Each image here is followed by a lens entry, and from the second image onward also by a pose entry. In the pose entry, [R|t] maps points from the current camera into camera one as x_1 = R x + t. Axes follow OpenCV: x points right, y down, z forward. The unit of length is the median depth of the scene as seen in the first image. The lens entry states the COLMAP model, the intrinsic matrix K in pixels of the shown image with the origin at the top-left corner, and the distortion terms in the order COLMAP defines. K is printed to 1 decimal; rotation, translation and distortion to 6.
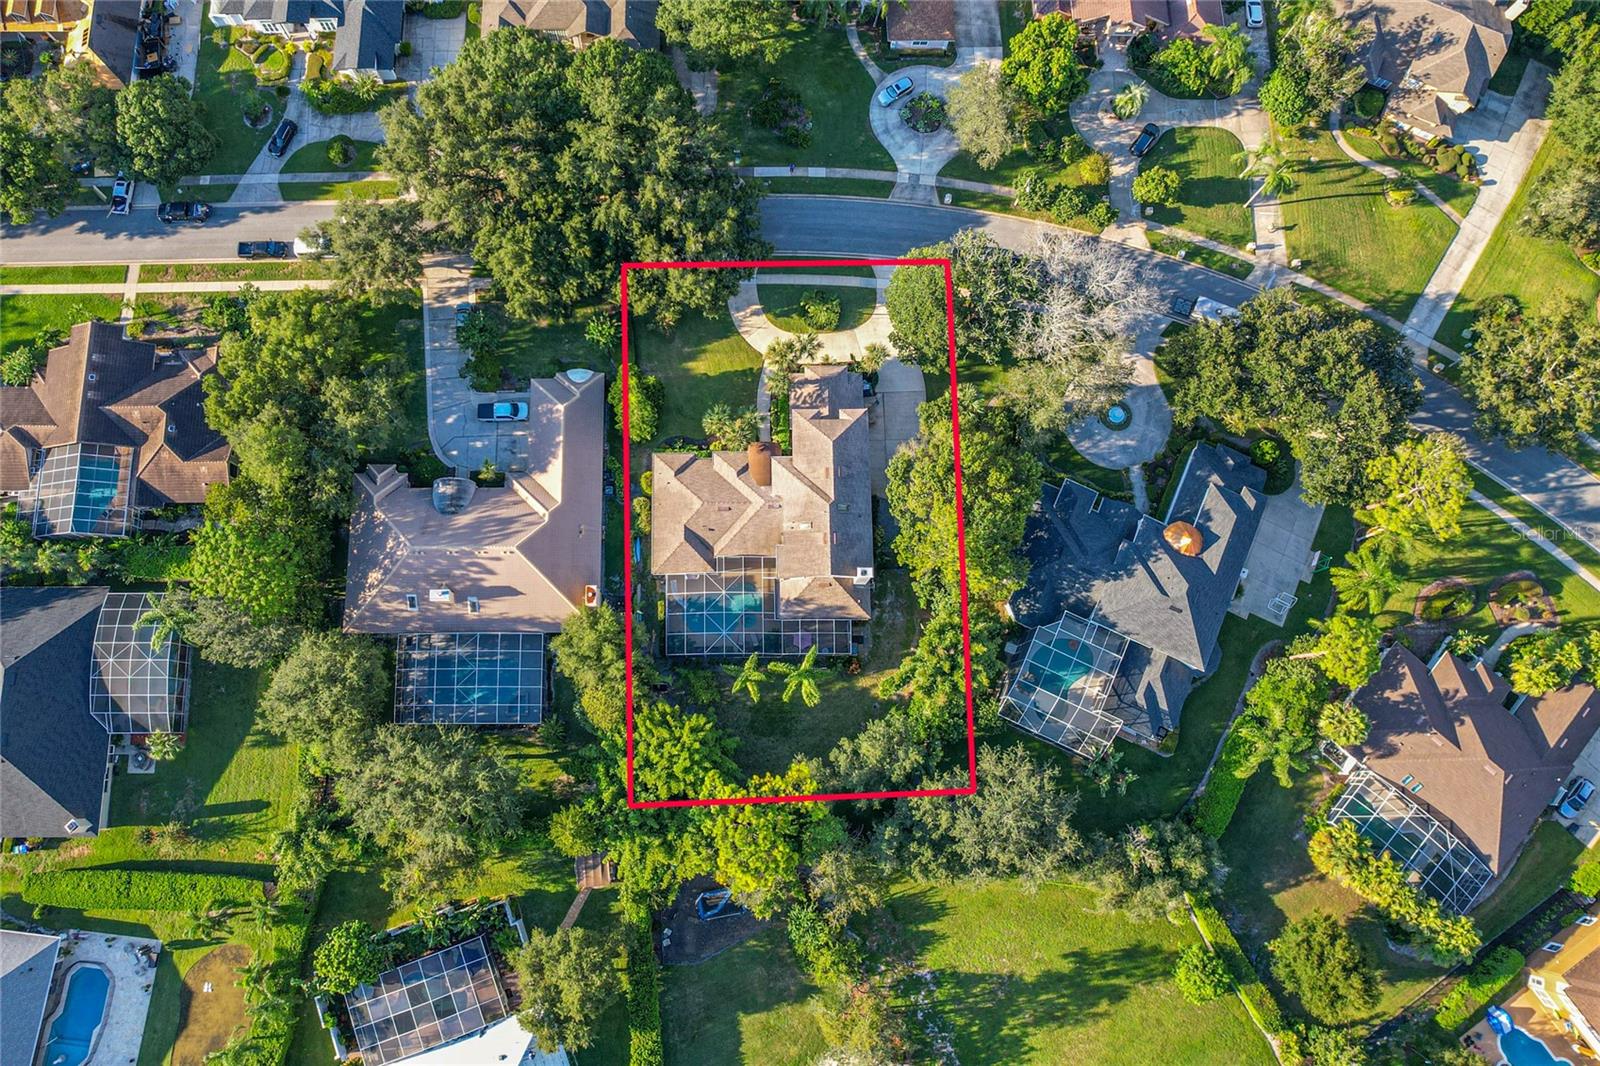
lens RADIAL K [[1229.0, 0, 735.7], [0, 1229.0, 471.4], [0, 0, 1]] dist [-0.055695, 0.026677]
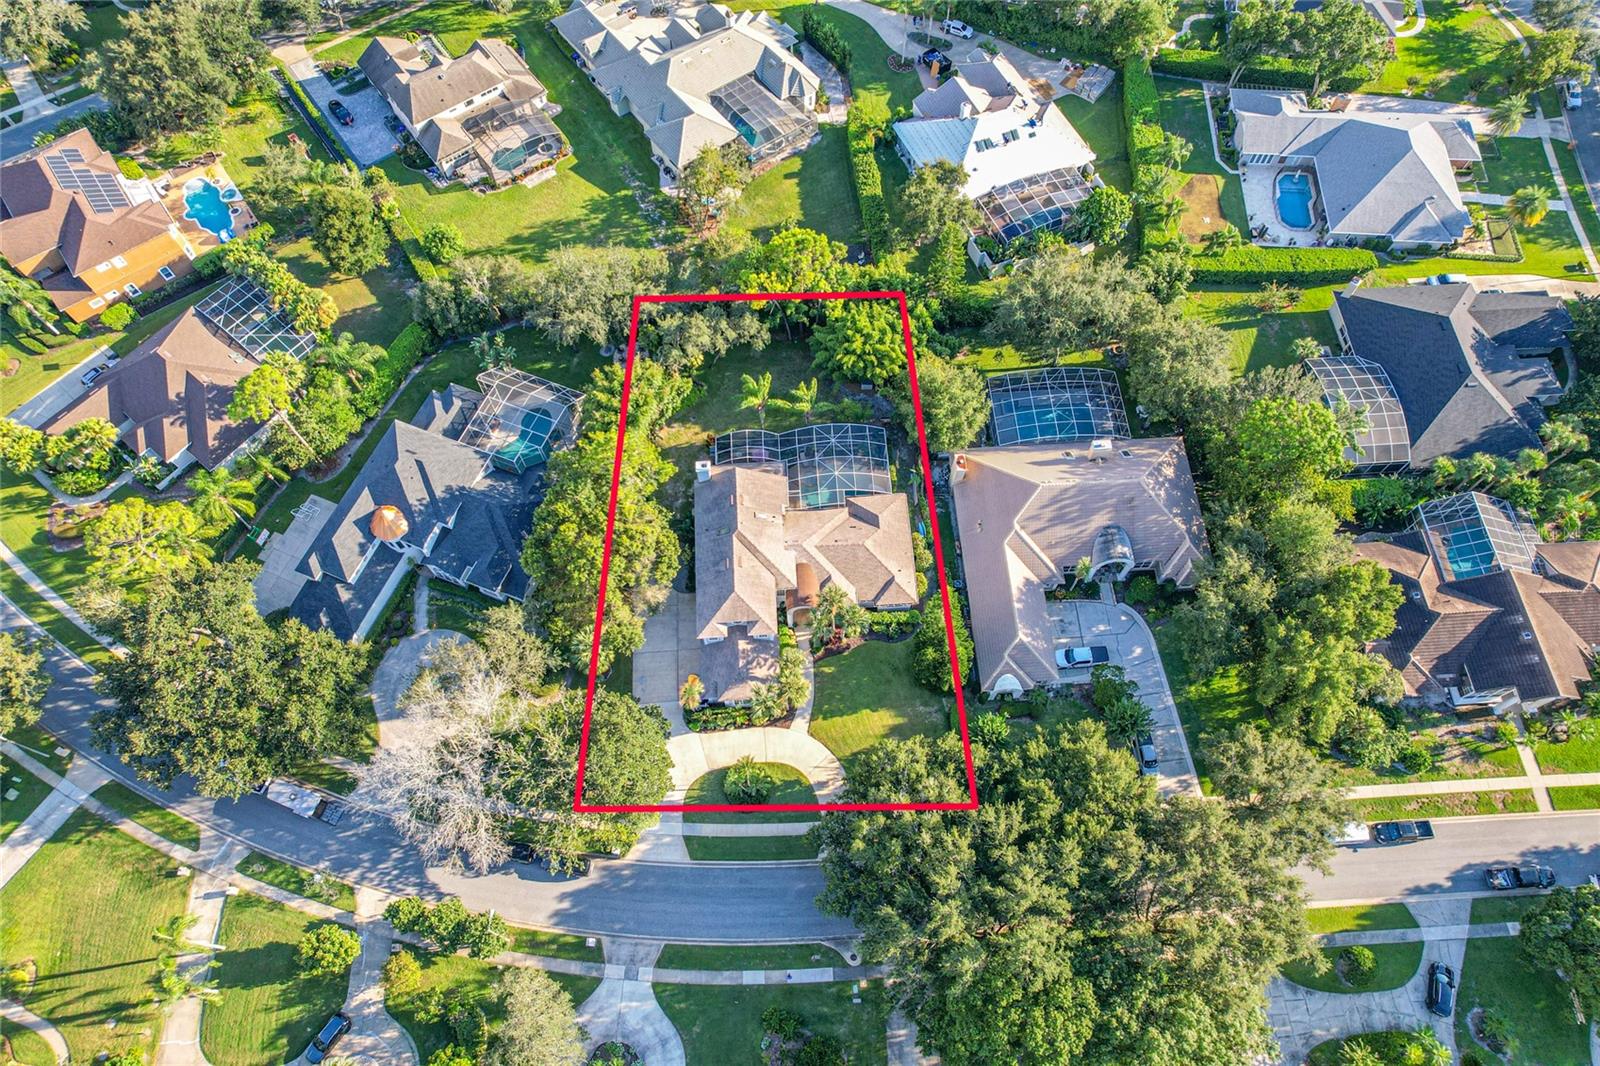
lens RADIAL K [[1027.9, 0, 787.4], [0, 1027.9, 524.2], [0, 0, 1]] dist [-0.072751, 0.057114]
pose [[-0.998880, 0.046028, -0.010933, 0.042852], [-0.042408, -0.768754, 0.638137, -0.487377], [0.020967, 0.637886, 0.769845, 0.342018]]
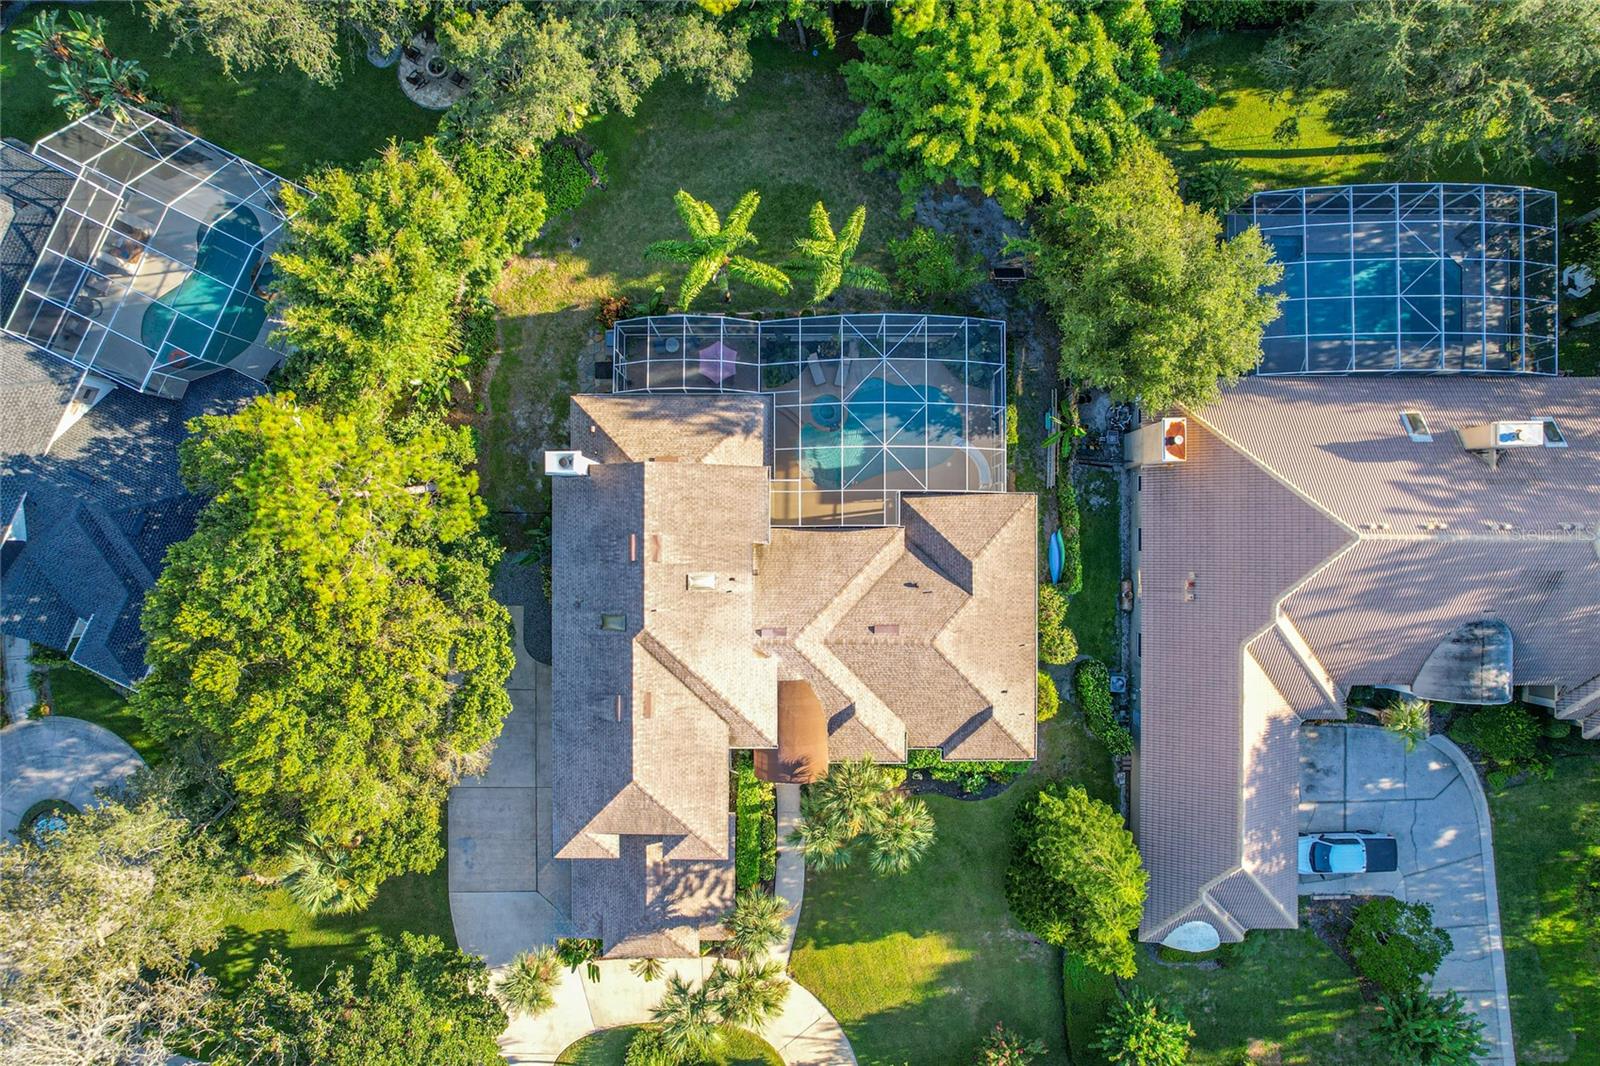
lens RADIAL K [[1027.9, 0, 793.7], [0, 1027.9, 538.1], [0, 0, 1]] dist [-0.072751, 0.057114]
pose [[-0.999955, -0.007669, 0.005646, 0.021459], [0.008781, -0.971924, 0.235131, -0.024865], [0.003684, 0.235170, 0.971947, 0.624594]]
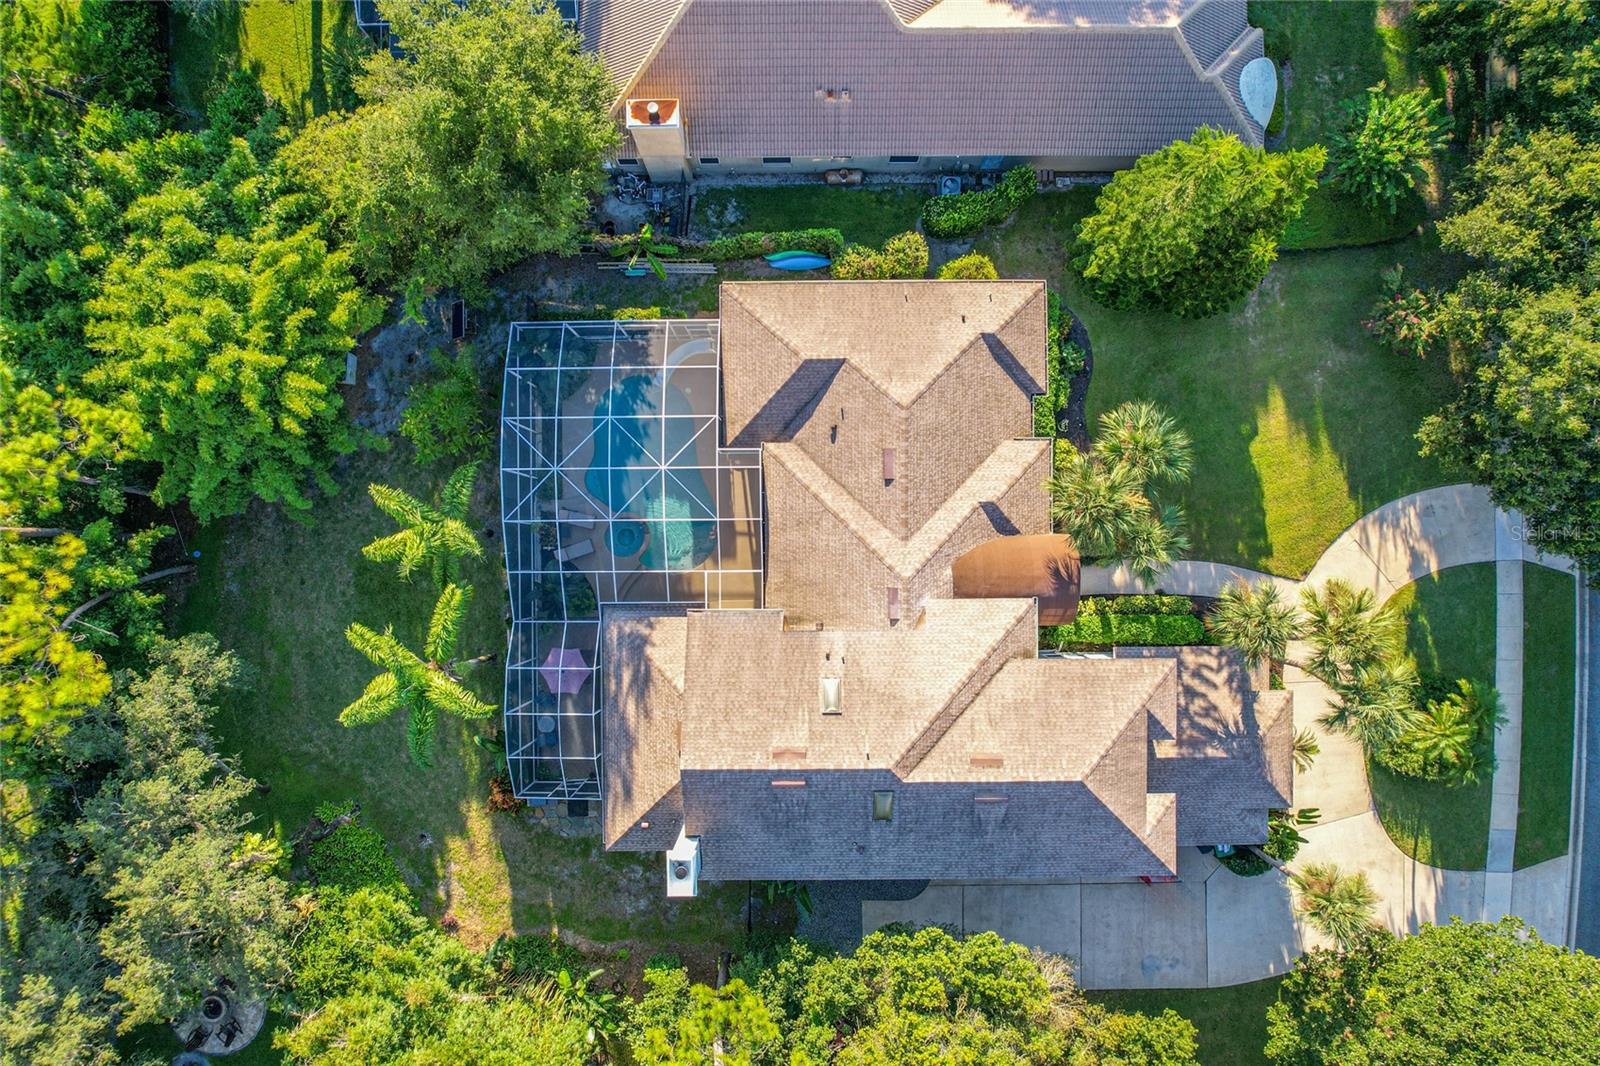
lens RADIAL K [[1027.9, 0, 787.4], [0, 1027.9, 546.3], [0, 0, 1]] dist [-0.072751, 0.057114]
pose [[-0.001096, 0.999964, -0.008458, 0.016590], [-0.971576, 0.000938, 0.236728, -0.011788], [0.236727, 0.008477, 0.971539, 0.694103]]
